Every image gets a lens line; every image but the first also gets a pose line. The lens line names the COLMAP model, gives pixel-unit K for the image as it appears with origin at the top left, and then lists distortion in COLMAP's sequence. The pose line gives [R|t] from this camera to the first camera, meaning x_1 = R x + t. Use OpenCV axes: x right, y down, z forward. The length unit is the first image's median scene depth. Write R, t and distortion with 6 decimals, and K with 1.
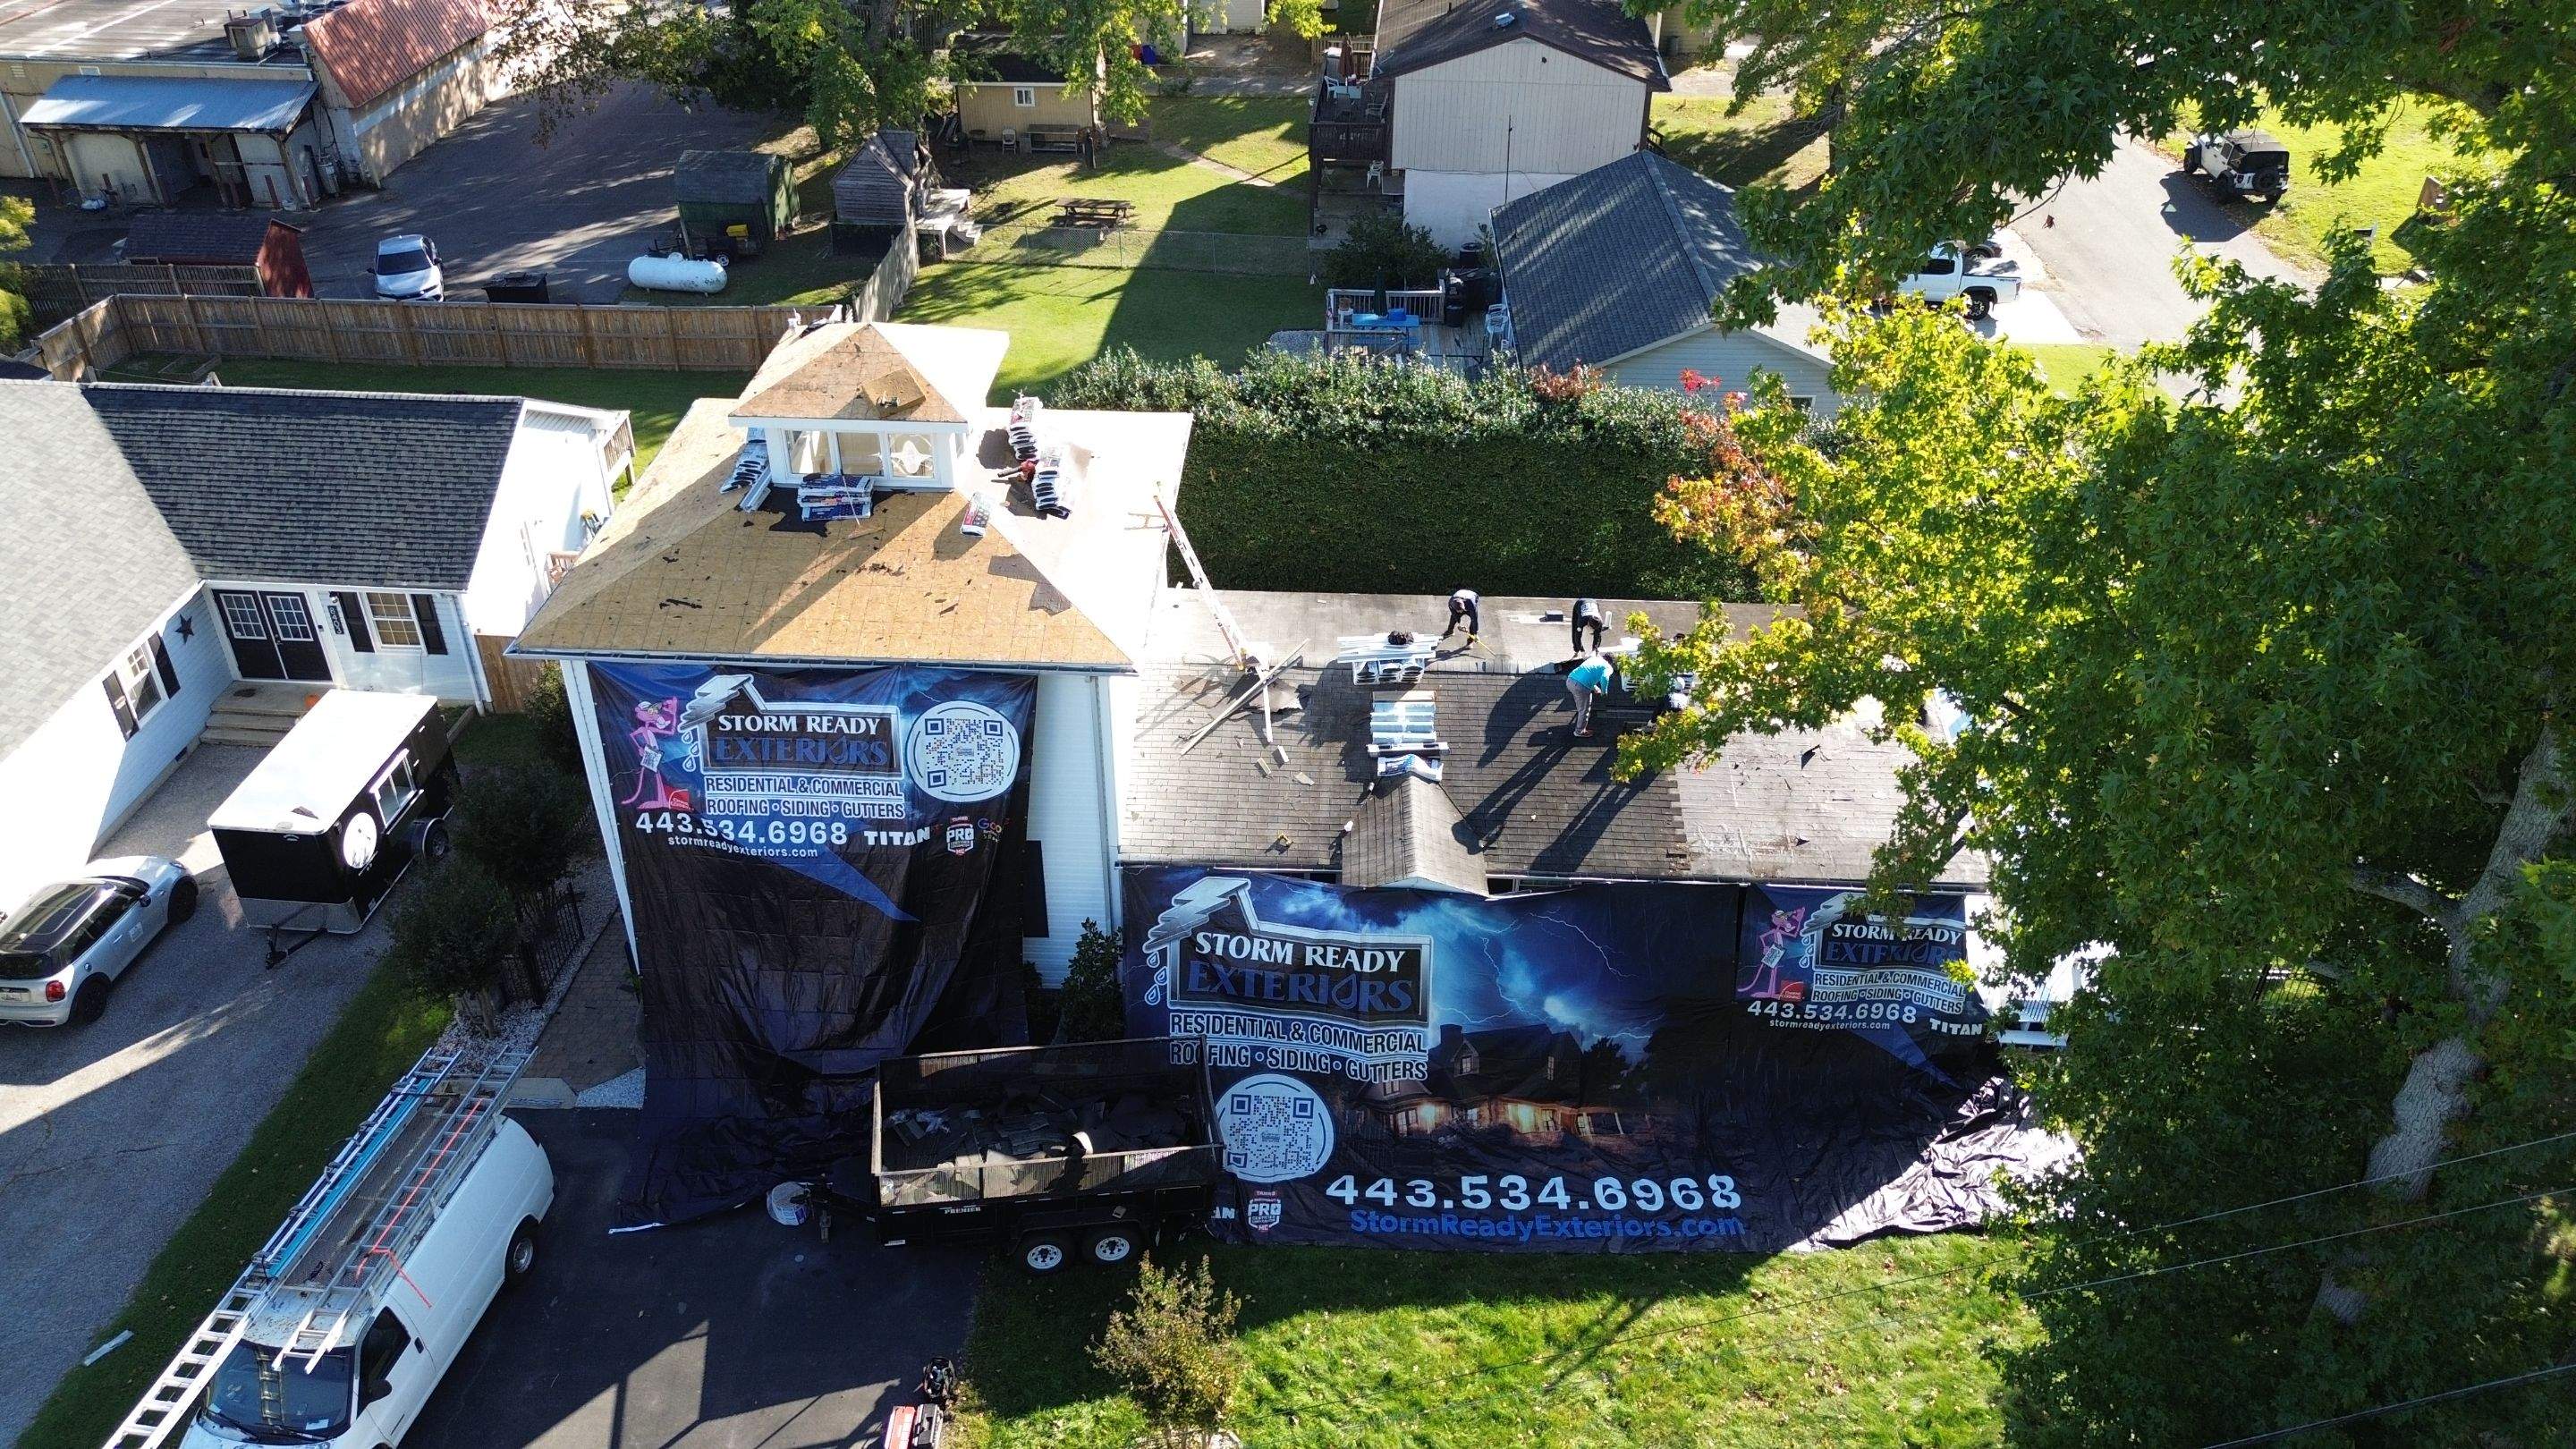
lens RADIAL K [[1823.5, 0, 1293.8], [0, 1823.5, 727.2], [0, 0, 1]] dist [0.064701, -0.061042]
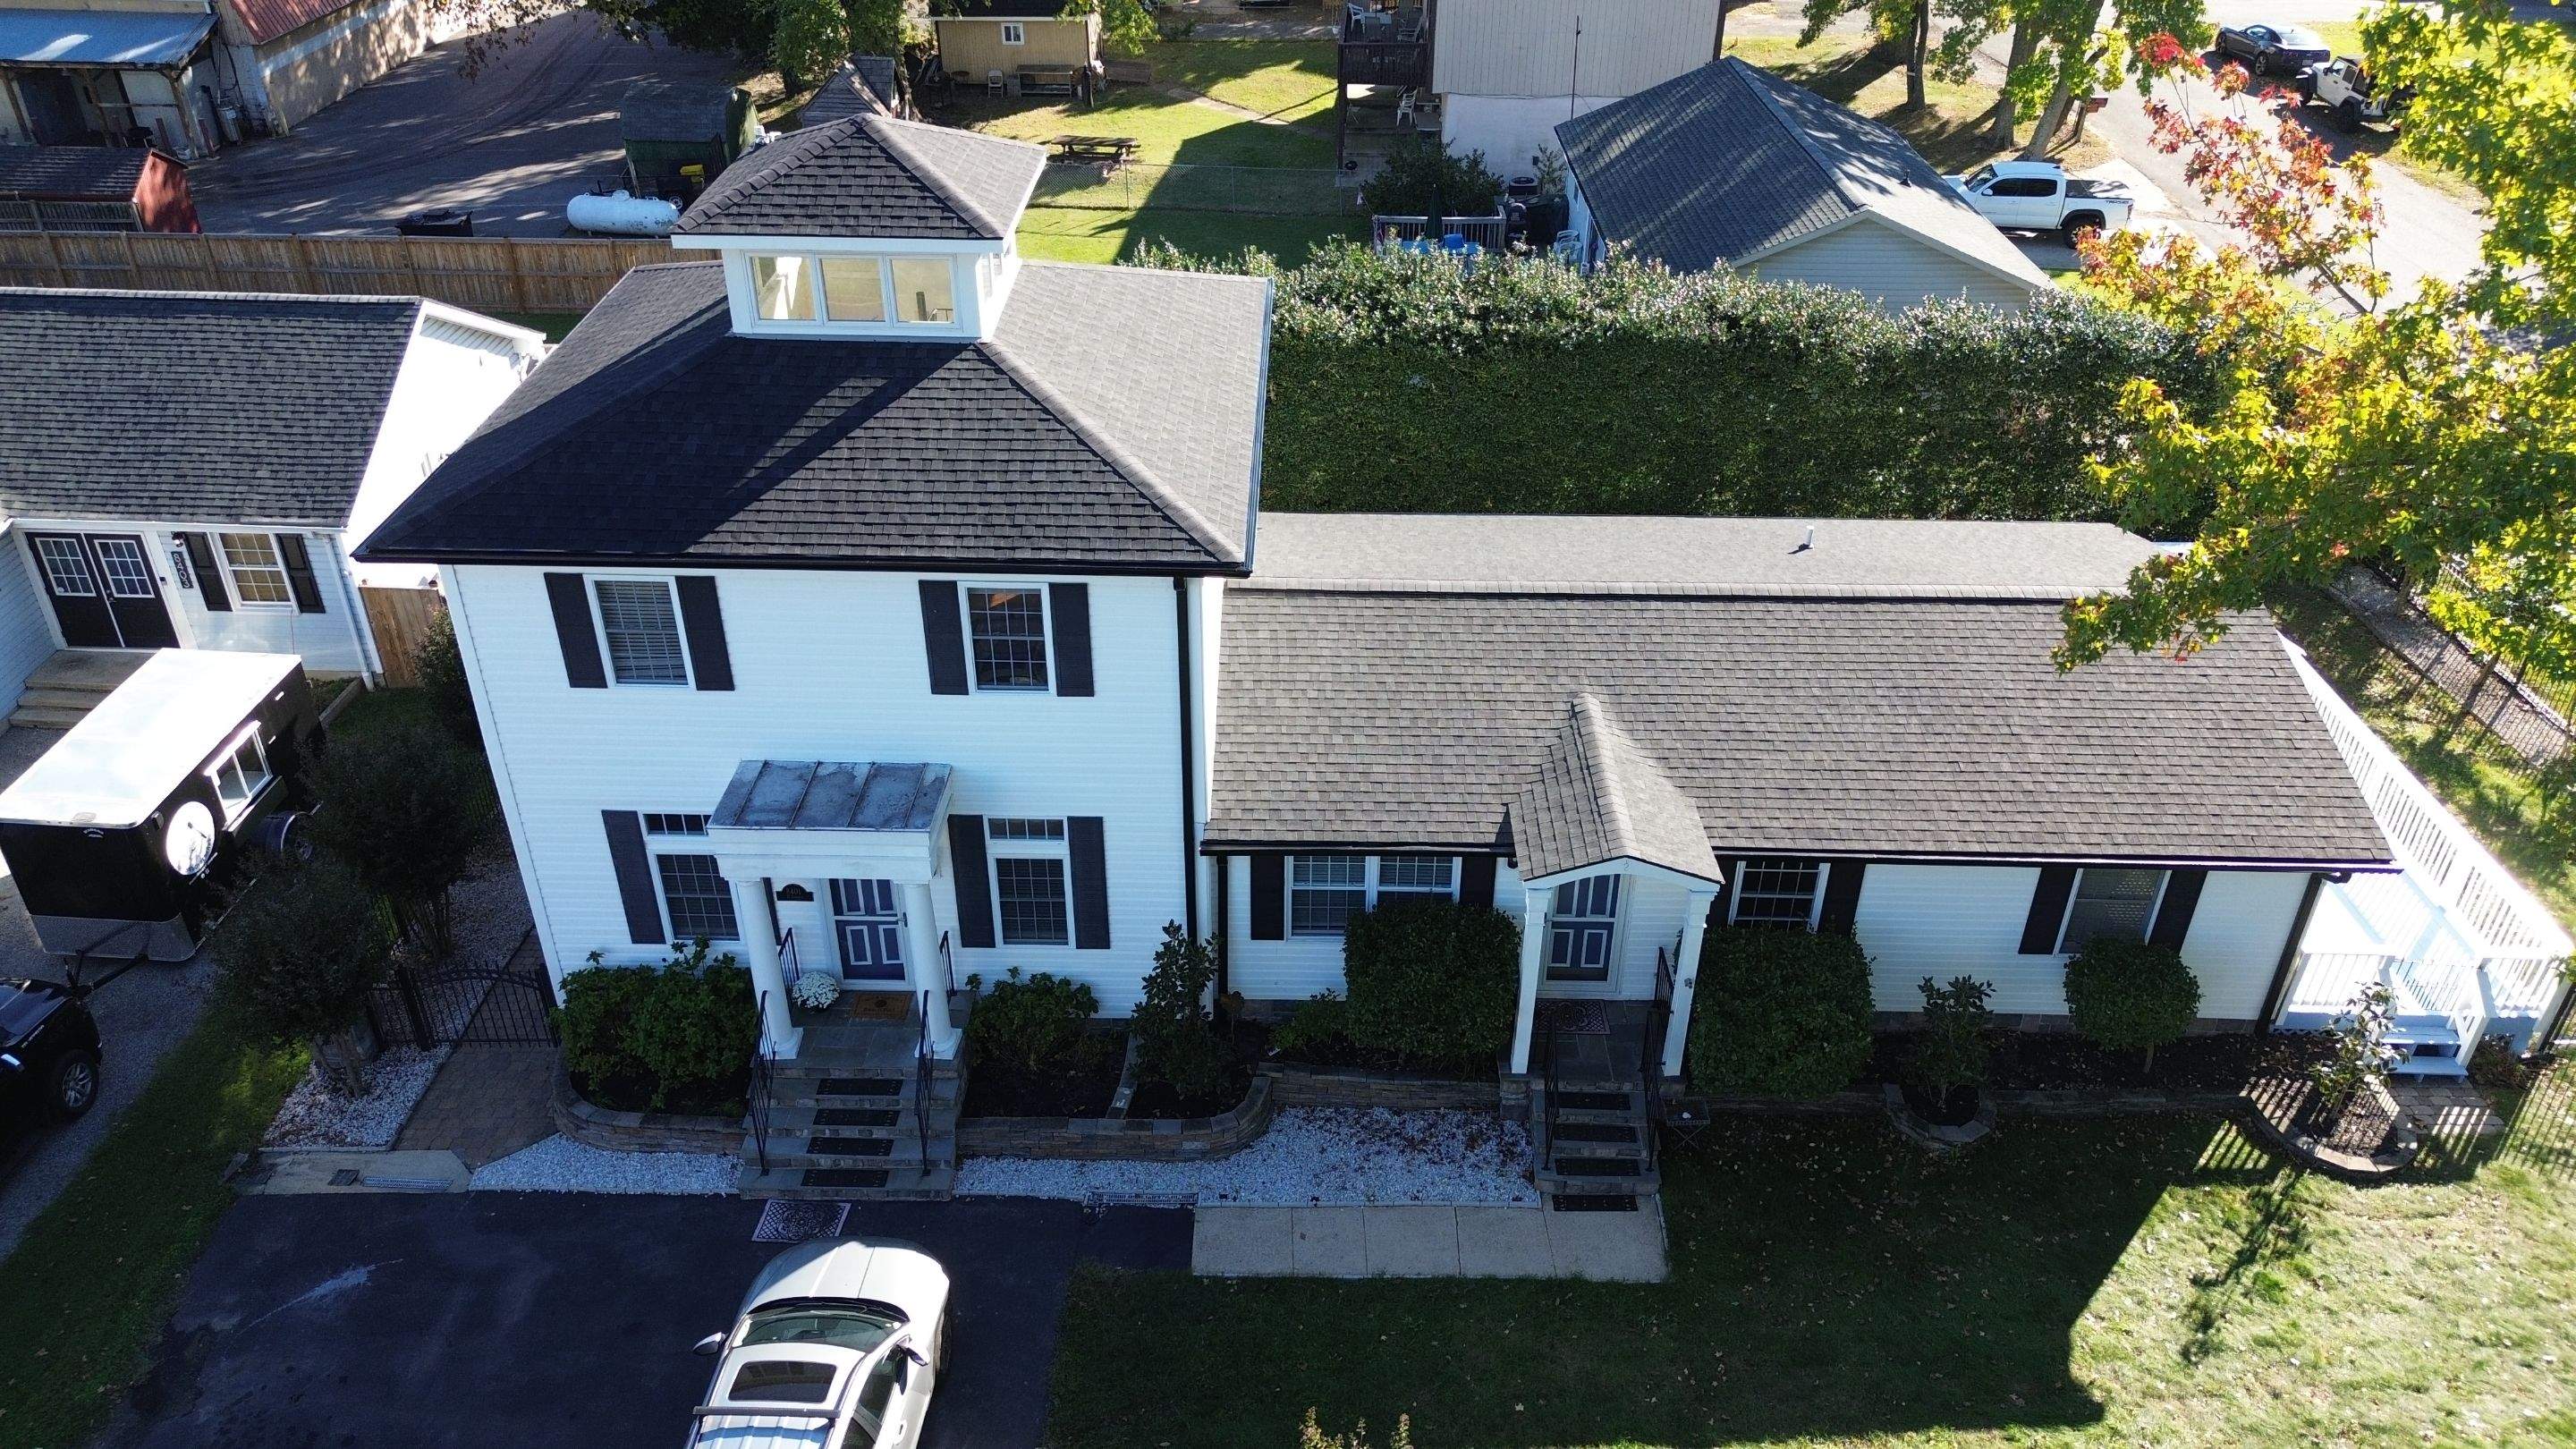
lens RADIAL K [[1823.5, 0, 1293.1], [0, 1823.5, 723.7], [0, 0, 1]] dist [0.064701, -0.061042]
pose [[0.999754, -0.012632, 0.018236, -0.052974], [0.013028, 0.999679, -0.021726, 0.029683], [-0.017955, 0.021959, 0.999598, 0.185183]]
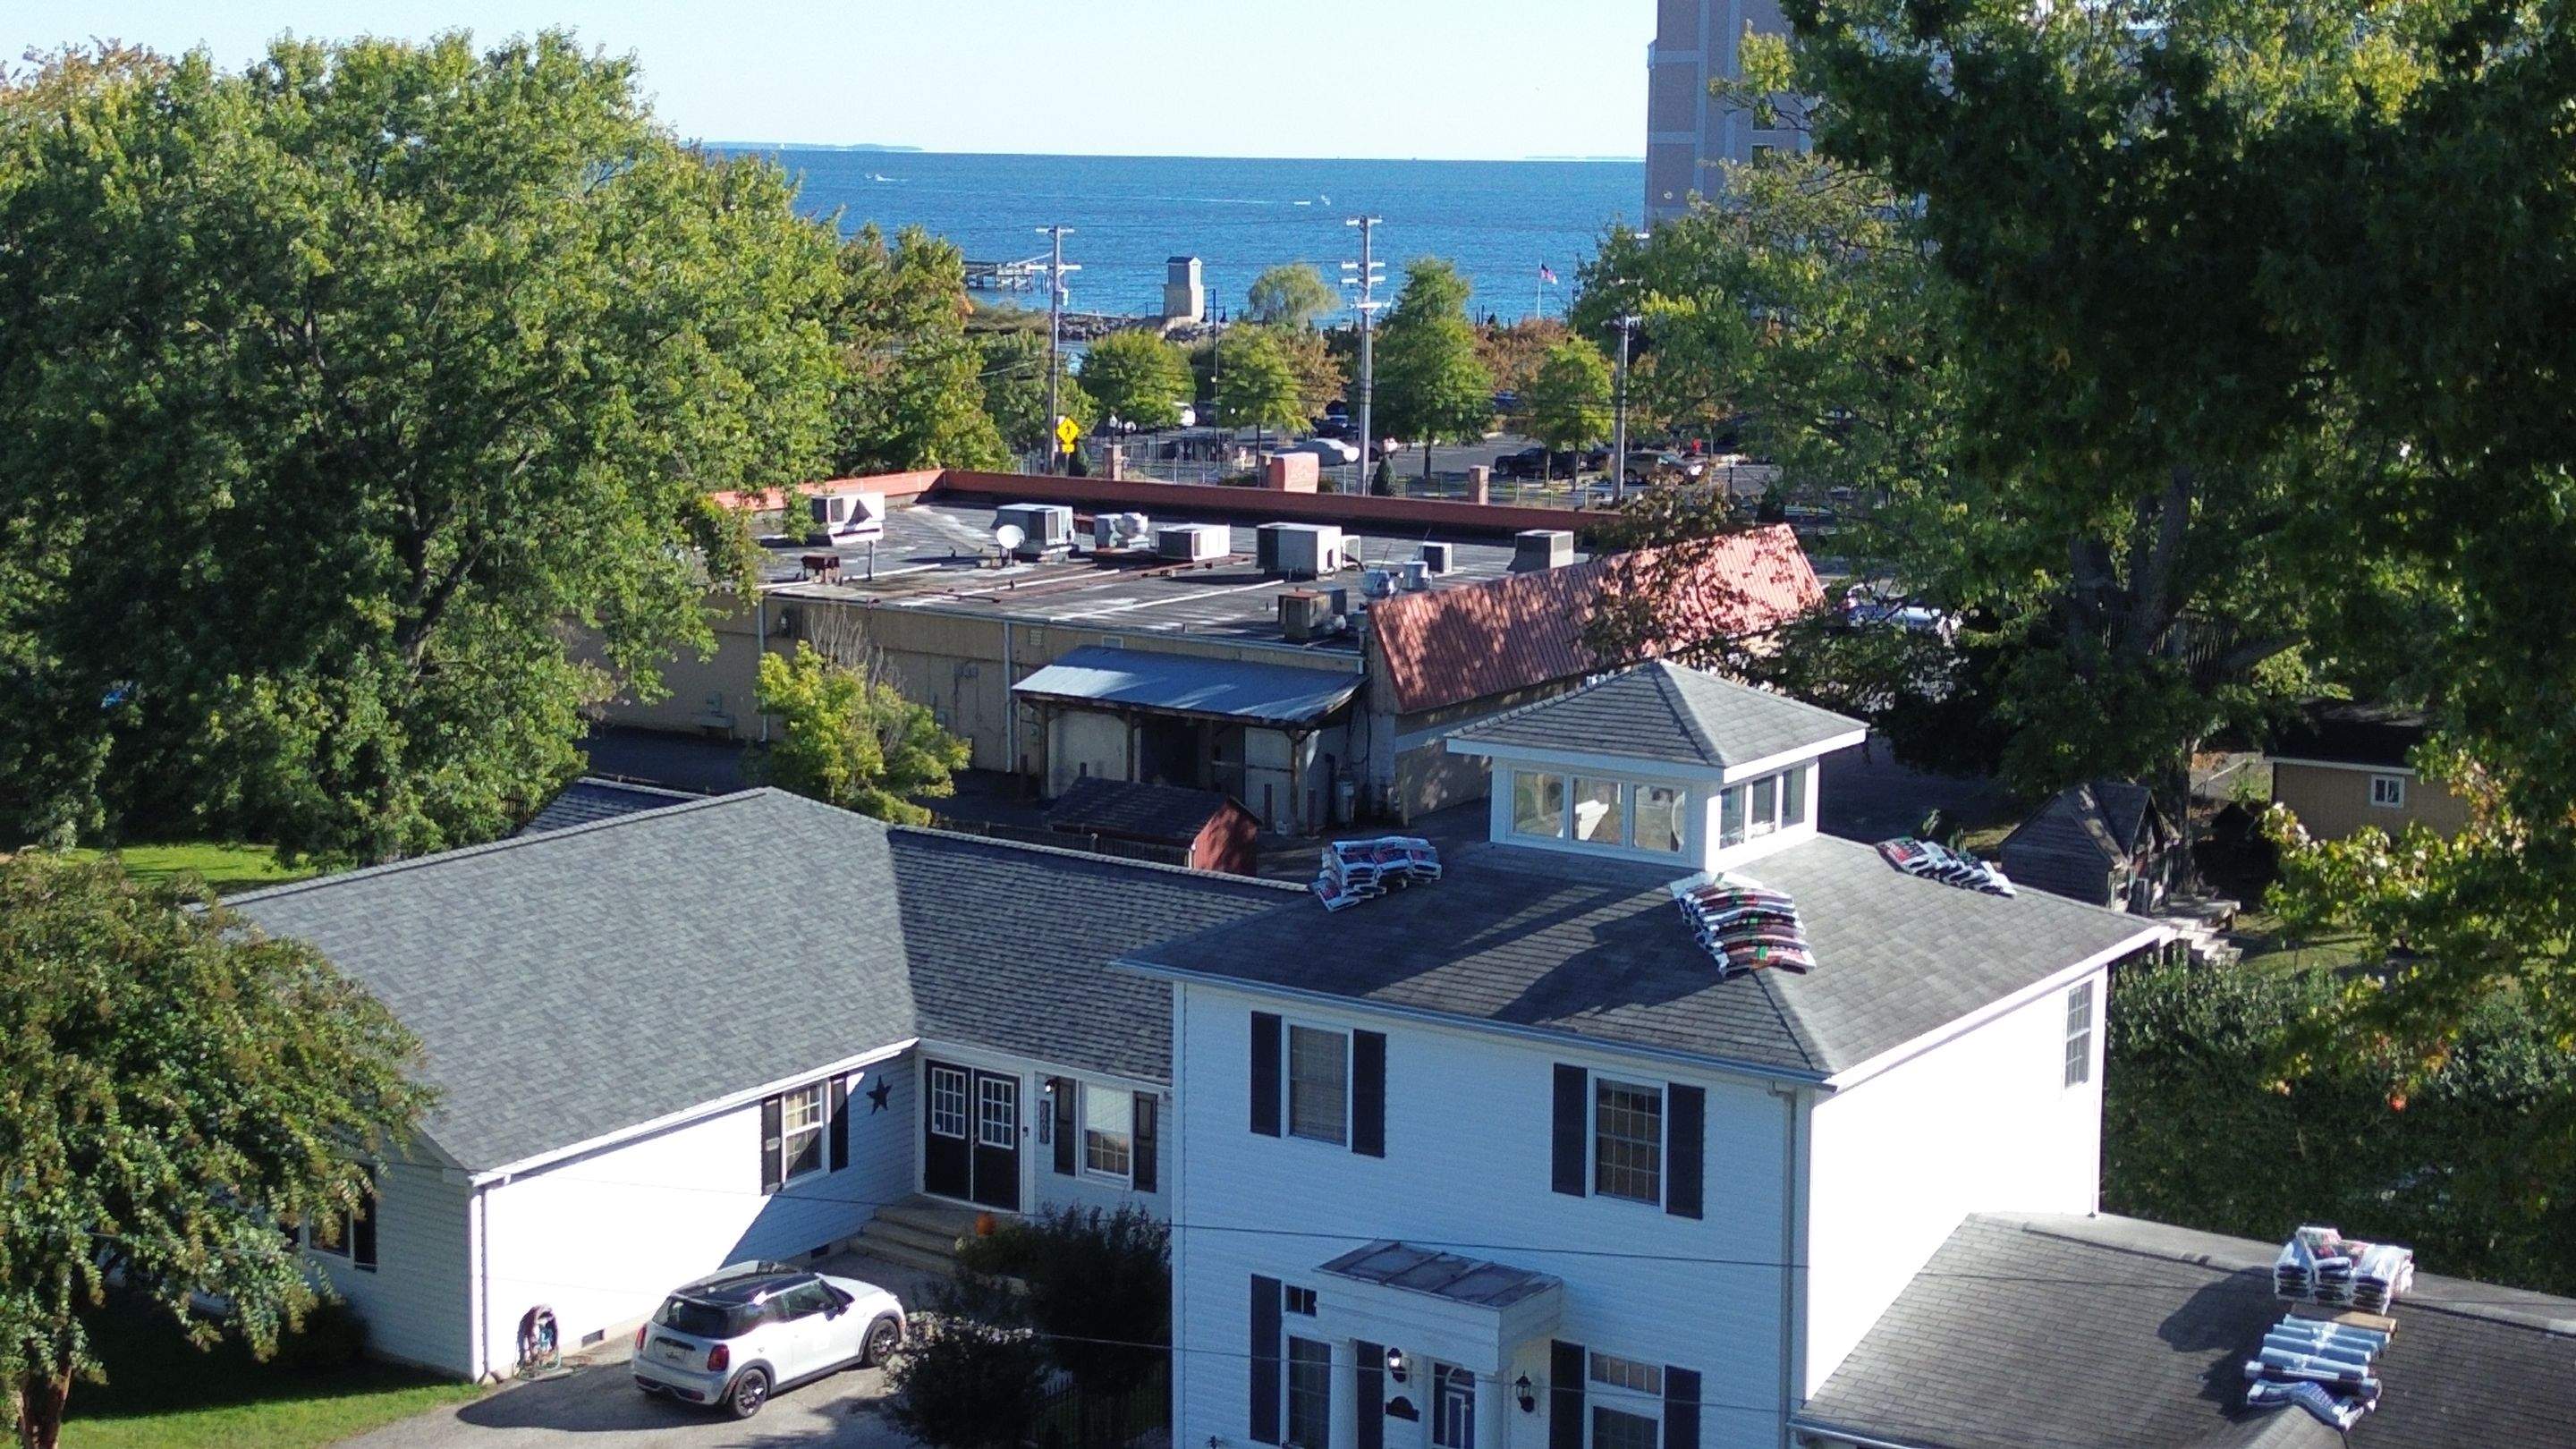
lens RADIAL K [[3584.0, 0, 1299.5], [0, 3584.0, 710.7], [0, 0, 1]] dist [0.121594, 0.000000]
pose [[0.850341, 0.077375, -0.520512, 0.289990], [-0.290010, 0.894271, -0.340843, 0.241698], [0.439106, 0.440787, 0.782875, -0.149885]]
